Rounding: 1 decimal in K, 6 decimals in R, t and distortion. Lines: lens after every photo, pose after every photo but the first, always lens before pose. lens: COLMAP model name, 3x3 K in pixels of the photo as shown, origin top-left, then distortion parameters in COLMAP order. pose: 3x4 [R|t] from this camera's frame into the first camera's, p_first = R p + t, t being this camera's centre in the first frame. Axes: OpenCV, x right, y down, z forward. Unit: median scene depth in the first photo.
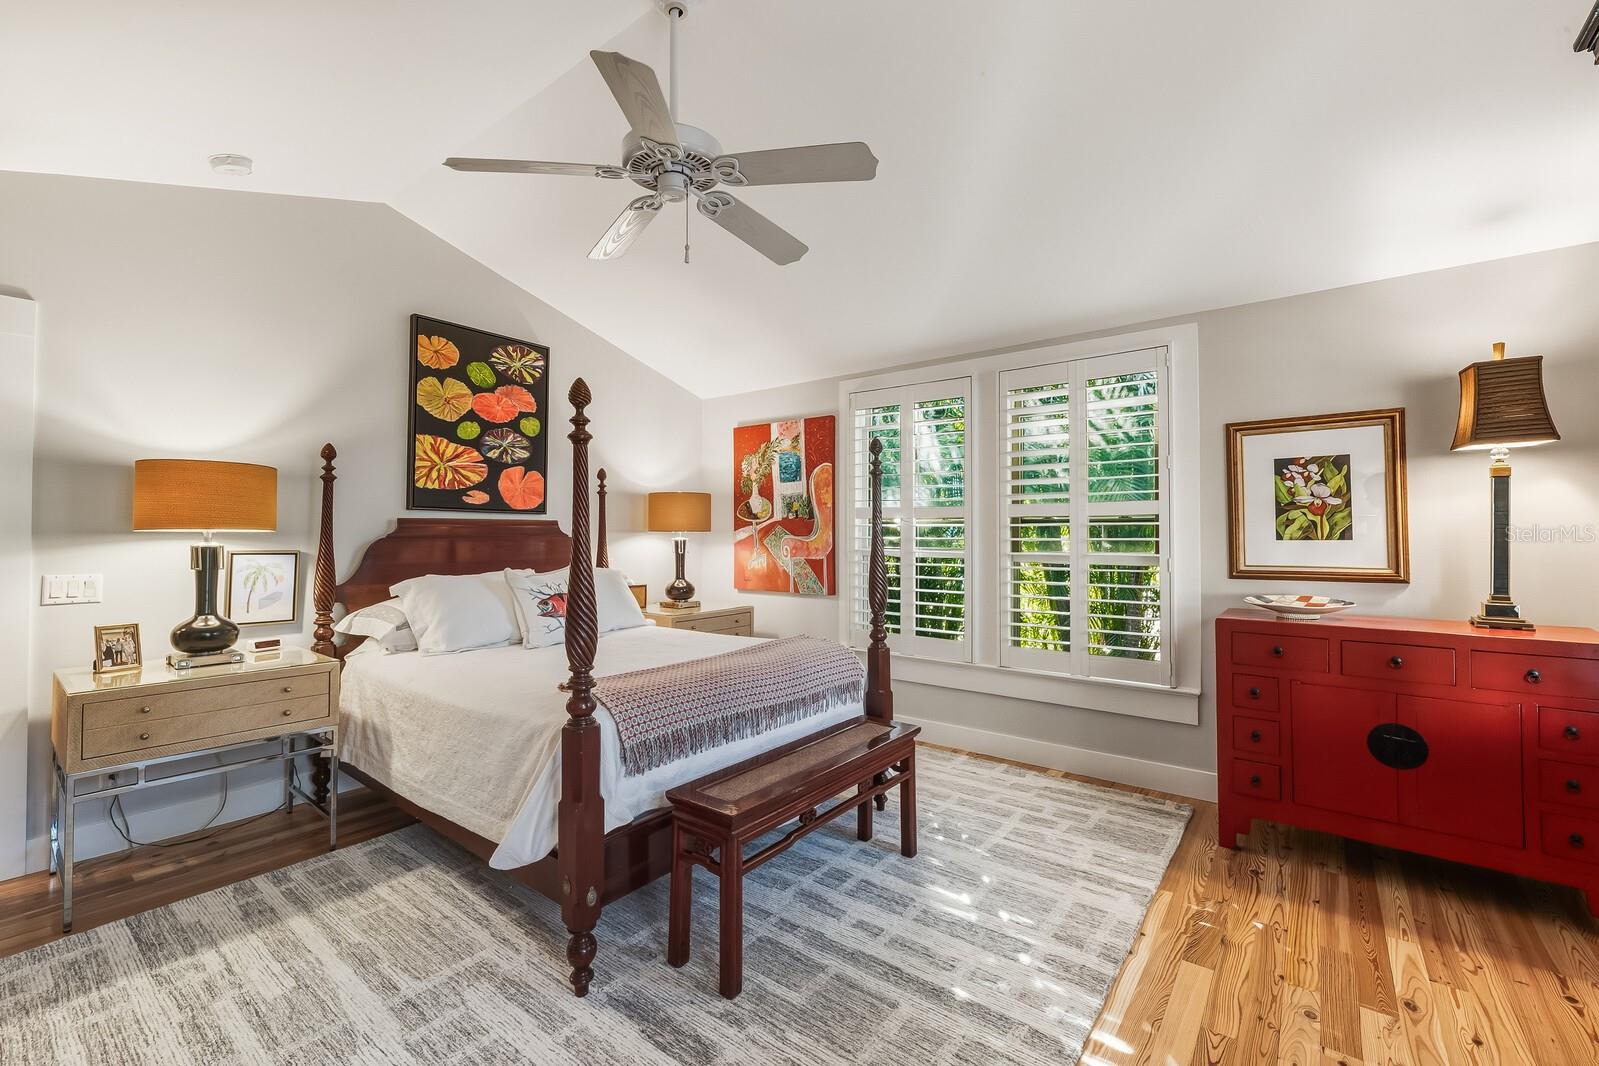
lens RADIAL K [[667.1, 0, 806.7], [0, 667.1, 522.4], [0, 0, 1]] dist [-0.002438, -0.000367]
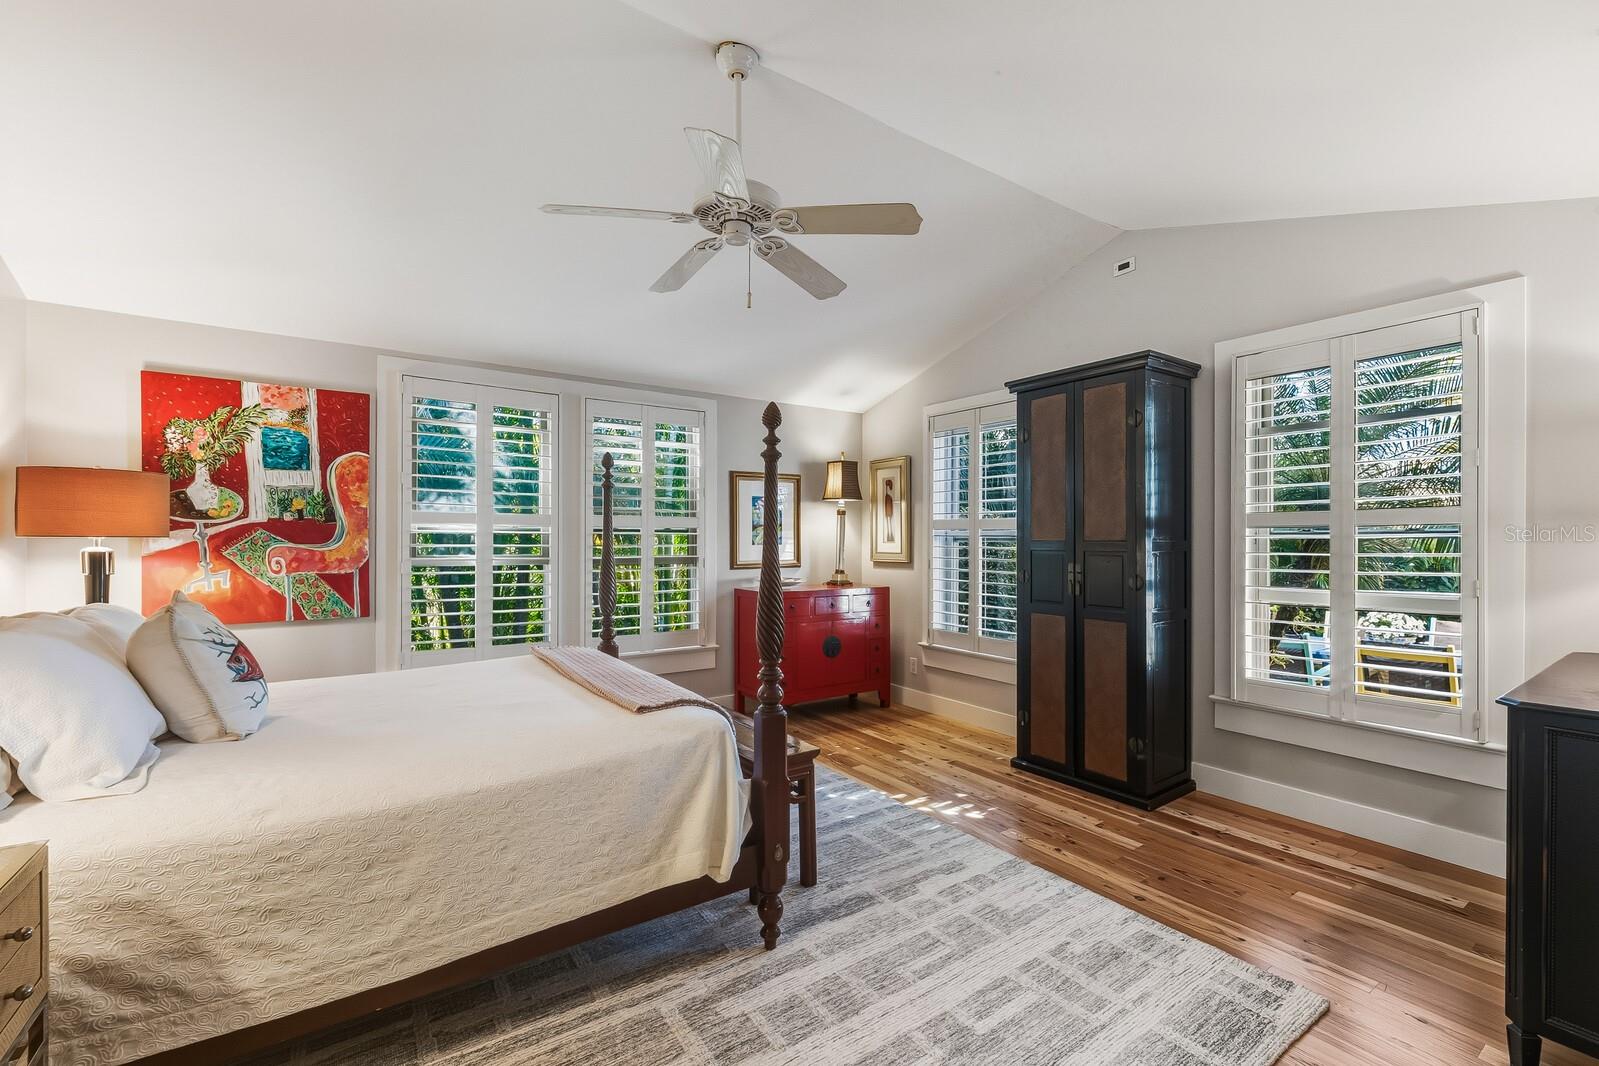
lens RADIAL K [[667.1, 0, 800.5], [0, 667.1, 545.5], [0, 0, 1]] dist [-0.002438, -0.000367]
pose [[0.315186, -0.007117, 0.949003, -0.560028], [-0.019068, 0.999723, 0.013831, 0.001346], [-0.948838, -0.022455, 0.314963, 0.243043]]
